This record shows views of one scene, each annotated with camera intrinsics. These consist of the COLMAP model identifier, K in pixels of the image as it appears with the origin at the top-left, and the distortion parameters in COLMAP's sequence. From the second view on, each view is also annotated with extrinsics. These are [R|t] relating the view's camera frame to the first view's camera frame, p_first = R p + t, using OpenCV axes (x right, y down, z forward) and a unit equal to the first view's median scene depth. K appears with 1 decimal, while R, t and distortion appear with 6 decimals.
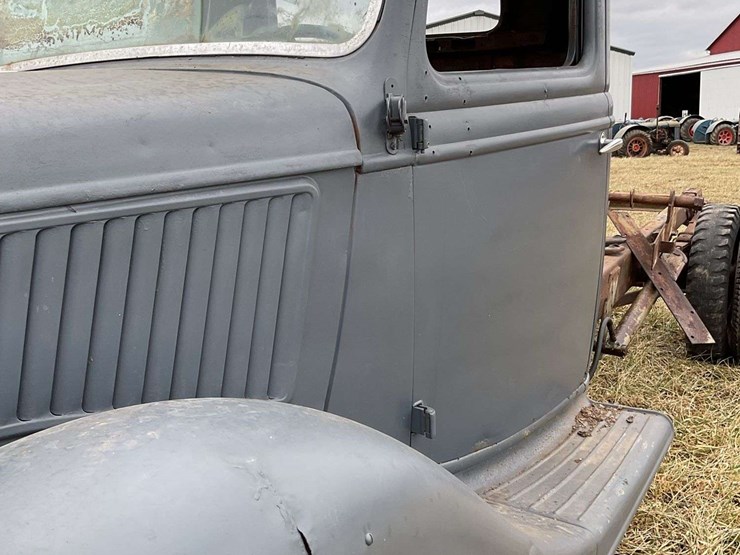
lens RADIAL K [[877.7, 0, 370.0], [0, 877.7, 277.5], [0, 0, 1]] dist [0.004258, -0.002174]
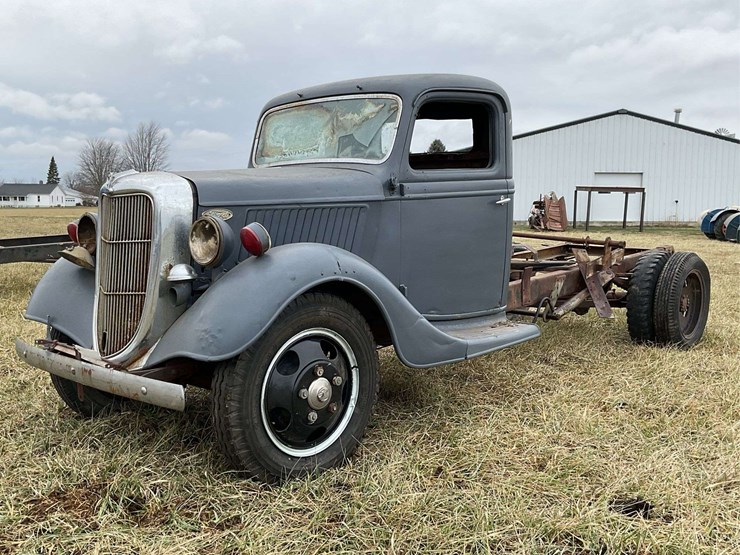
lens RADIAL K [[818.3, 0, 370.0], [0, 818.3, 277.5], [0, 0, 1]] dist [0.122159, -0.276169]
pose [[0.982073, 0.046603, -0.182650, 0.429909], [-0.062647, 0.994572, -0.083076, 0.345641], [0.177787, 0.093030, 0.979662, -1.609609]]
